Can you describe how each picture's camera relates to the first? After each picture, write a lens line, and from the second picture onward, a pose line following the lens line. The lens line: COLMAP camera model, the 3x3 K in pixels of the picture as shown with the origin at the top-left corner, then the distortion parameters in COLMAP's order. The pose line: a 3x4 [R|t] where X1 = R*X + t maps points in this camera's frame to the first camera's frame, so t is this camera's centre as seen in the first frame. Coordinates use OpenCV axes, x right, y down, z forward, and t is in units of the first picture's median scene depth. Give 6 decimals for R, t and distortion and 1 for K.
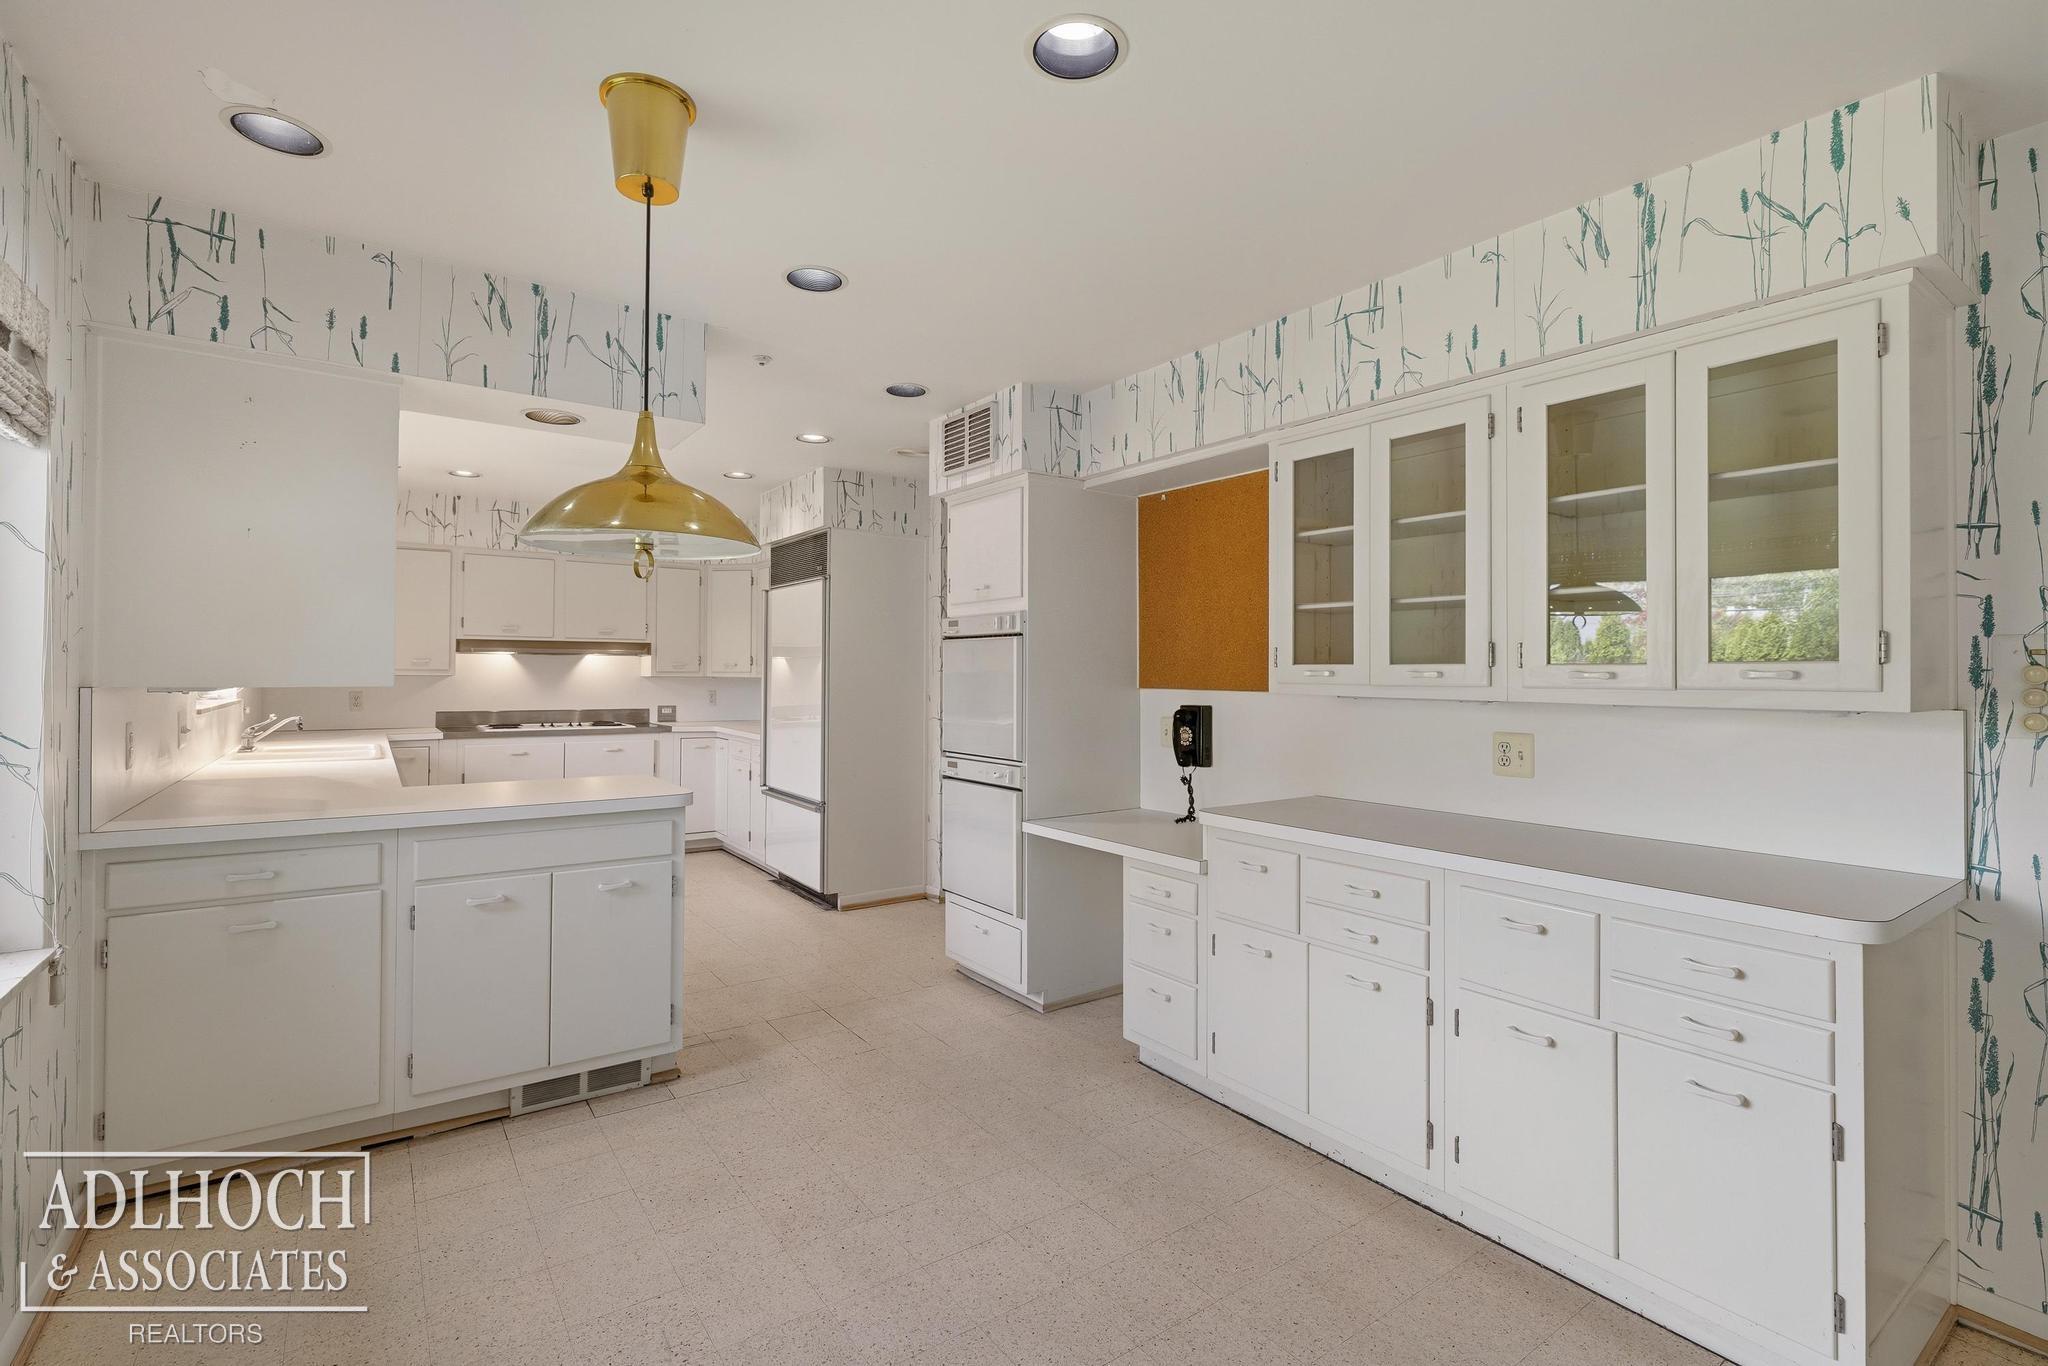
lens RADIAL K [[924.9, 0, 1010.3], [0, 924.9, 669.1], [0, 0, 1]] dist [-0.003354, -0.000025]
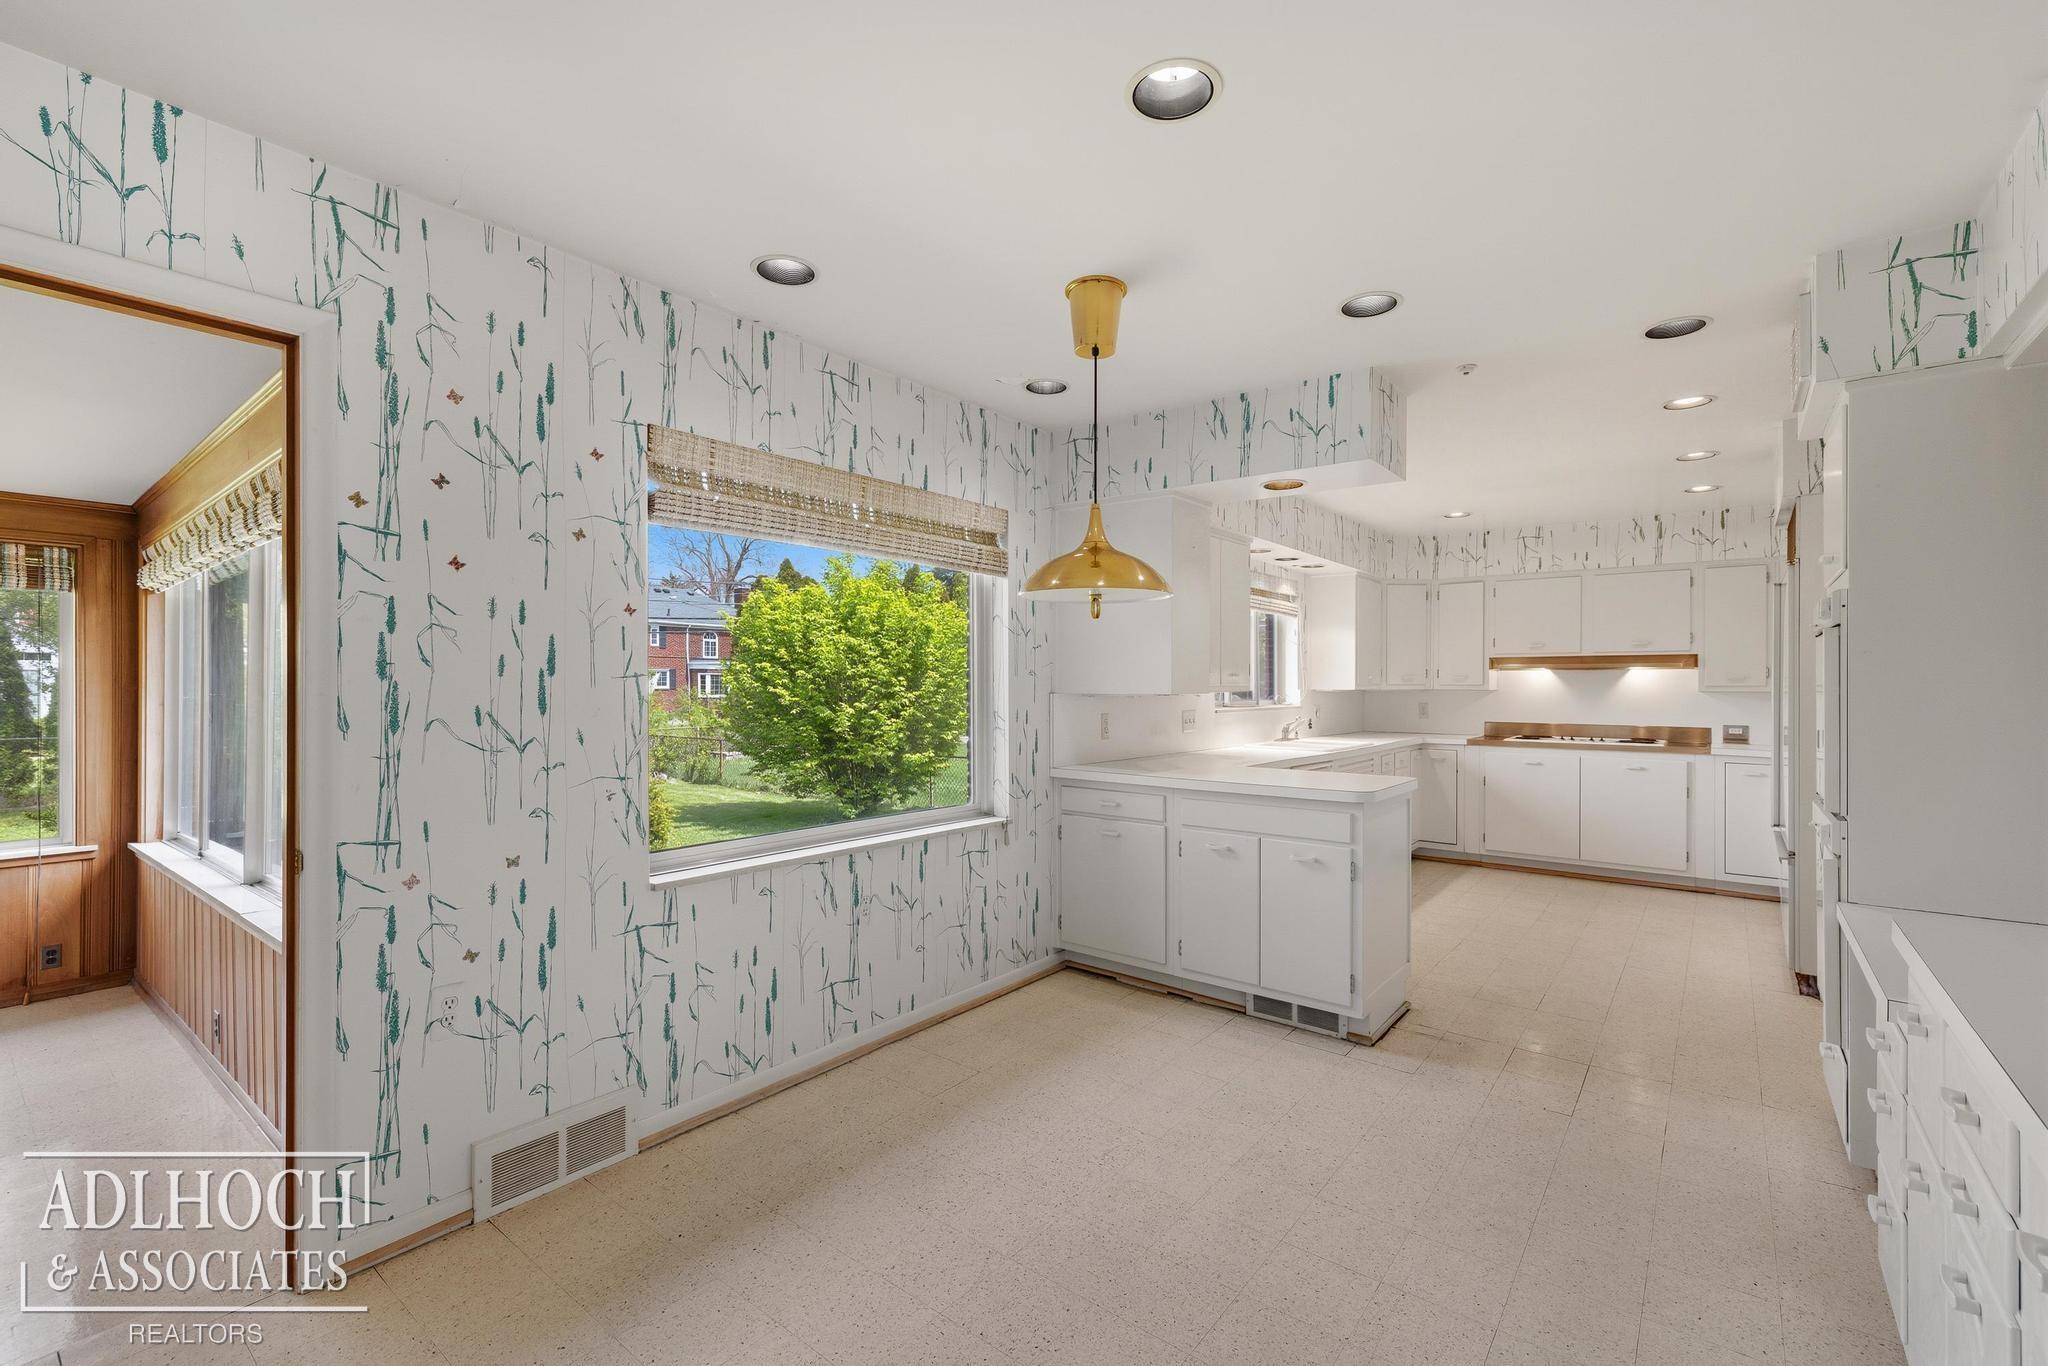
lens RADIAL K [[872.8, 0, 1027.8], [0, 872.8, 689.6], [0, 0, 1]] dist [0.004303, -0.000002]
pose [[0.289375, -0.000964, -0.957215, 0.282155], [0.003725, 0.999993, 0.000119, 0.004601], [0.957209, -0.003600, 0.289377, 0.156814]]
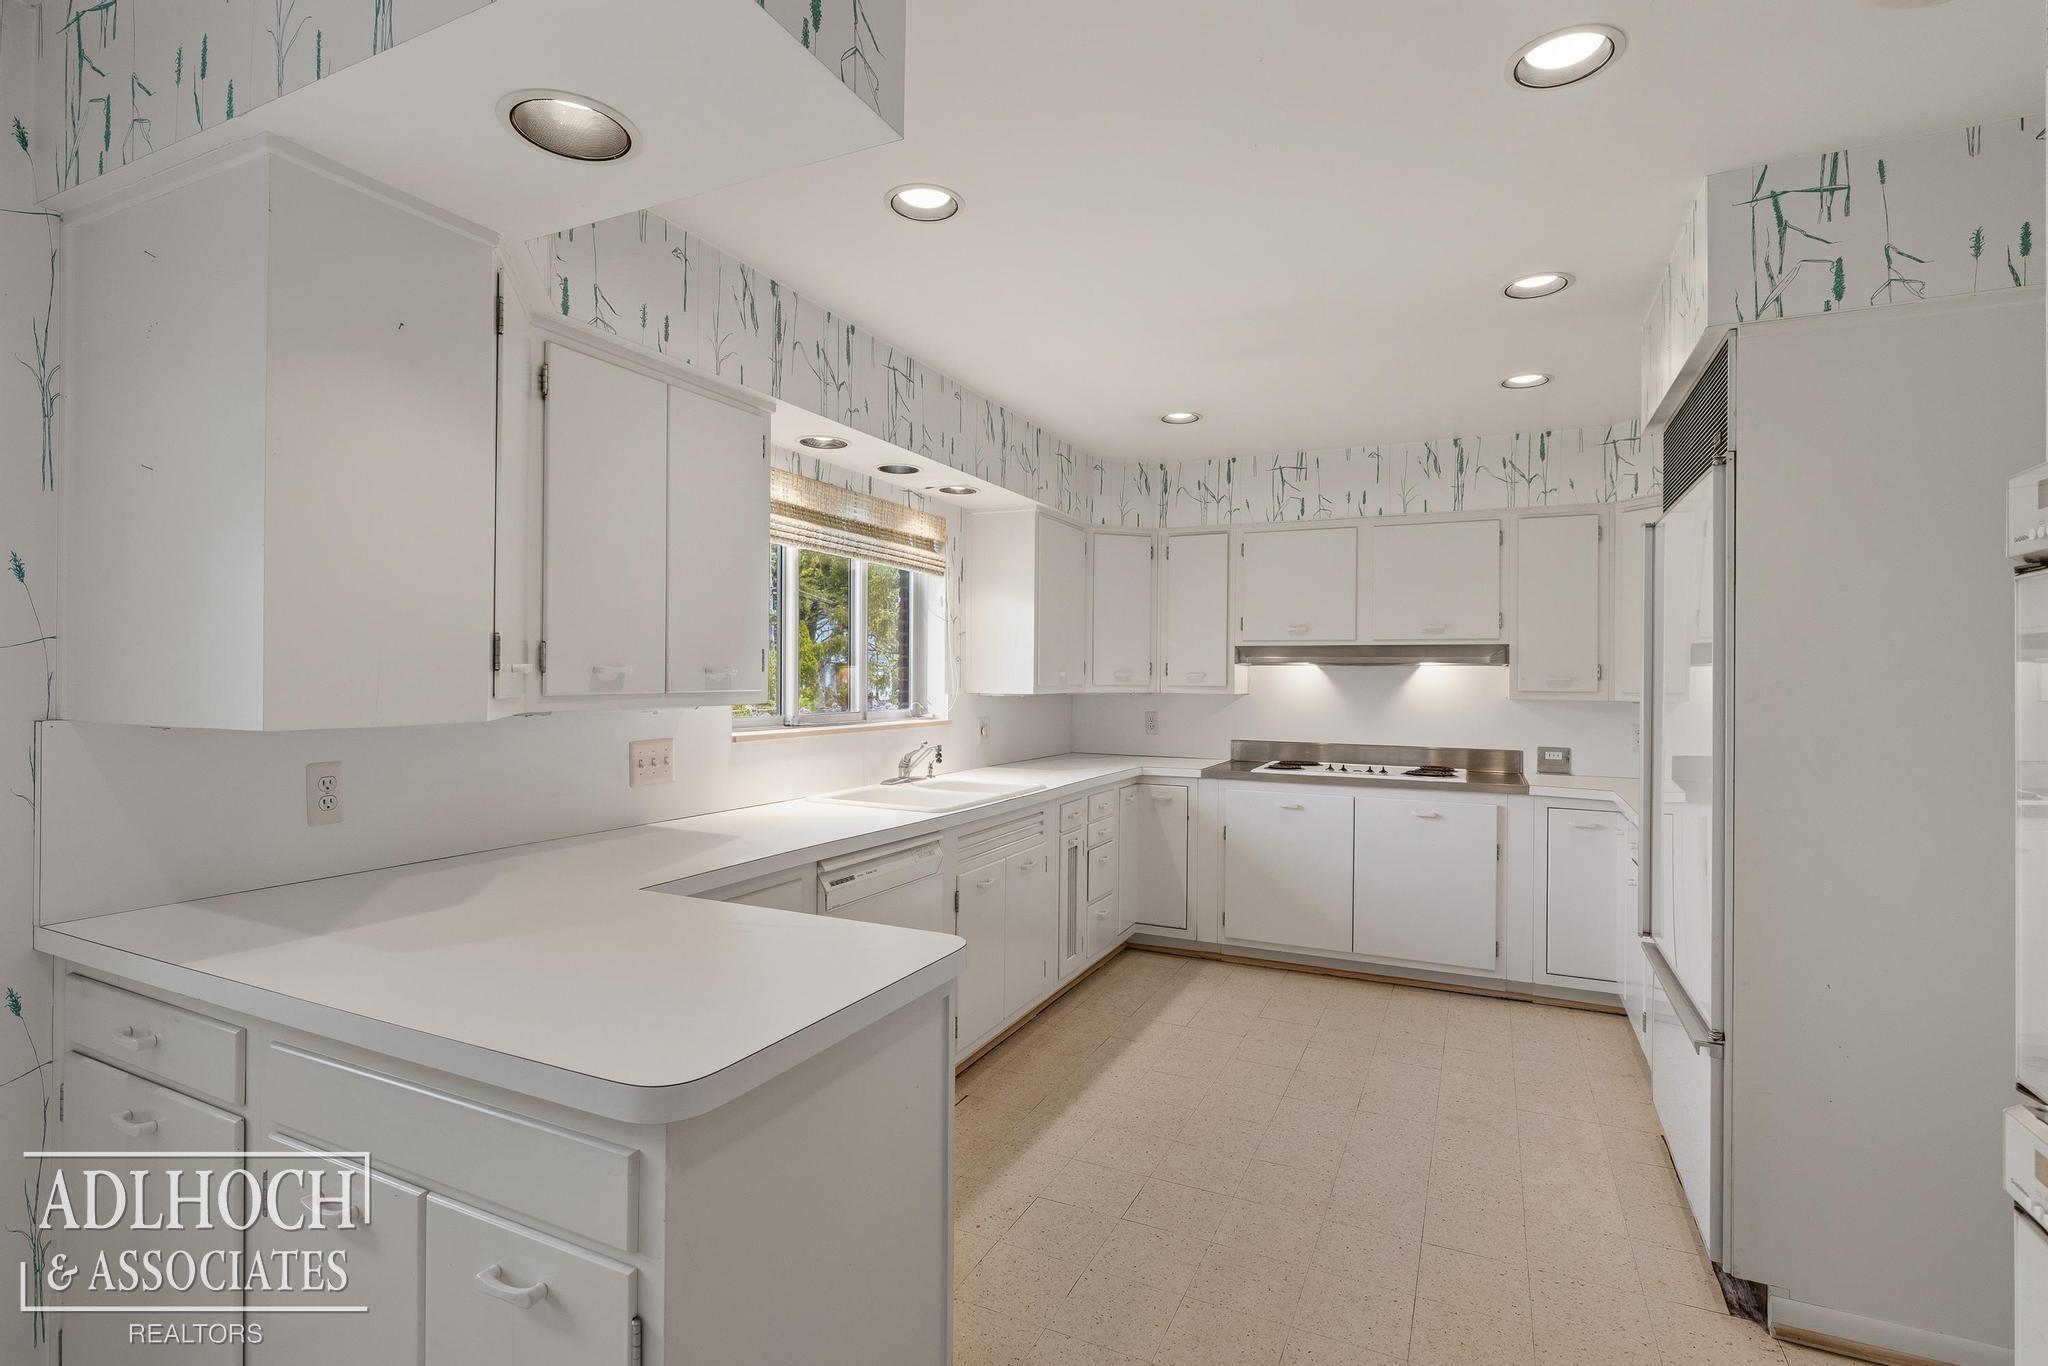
lens RADIAL K [[963.8, 0, 1022.3], [0, 963.8, 673.8], [0, 0, 1]] dist [-0.005539, -0.000292]
pose [[0.494526, -0.004861, -0.869149, 0.005465], [-0.002997, 0.999969, -0.007298, -0.003929], [0.869158, 0.006214, 0.494496, 0.485569]]
